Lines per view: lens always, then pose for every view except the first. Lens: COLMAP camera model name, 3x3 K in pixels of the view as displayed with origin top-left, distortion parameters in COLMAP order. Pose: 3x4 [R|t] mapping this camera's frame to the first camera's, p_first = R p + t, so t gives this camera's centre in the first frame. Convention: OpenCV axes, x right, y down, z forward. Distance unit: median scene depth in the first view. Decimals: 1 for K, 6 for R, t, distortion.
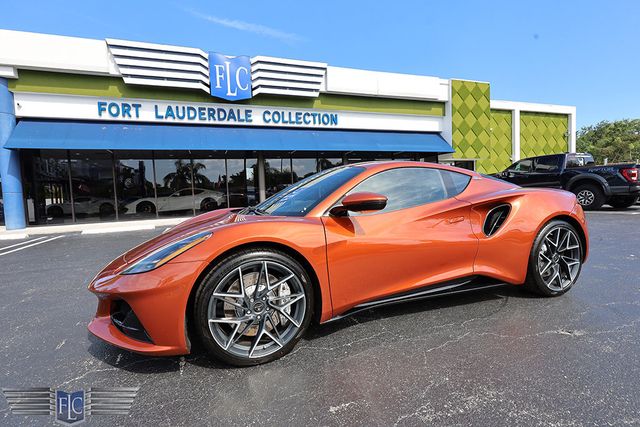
lens RADIAL K [[309.9, 0, 320.0], [0, 309.9, 213.5], [0, 0, 1]] dist [0.004399, 0.000166]
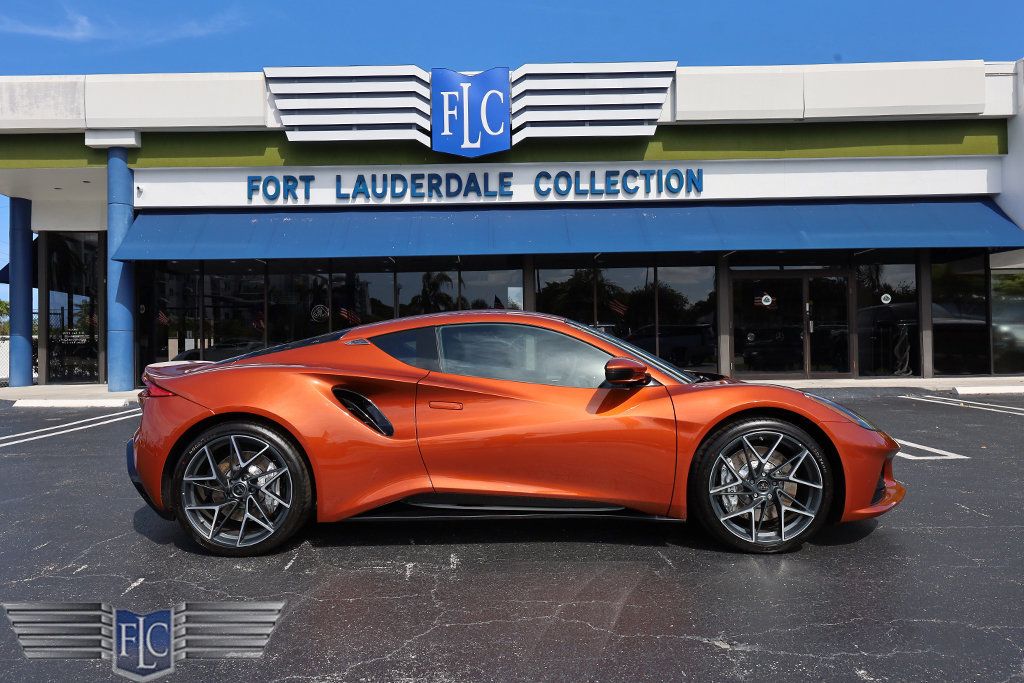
lens RADIAL K [[713.6, 0, 486.9], [0, 713.6, 341.7], [0, 0, 1]] dist [0.014690, -0.003103]
pose [[0.936301, 0.028336, -0.350054, 0.153324], [-0.048443, 0.997632, -0.048815, -0.009716], [0.347842, 0.062663, 0.935457, -0.058424]]
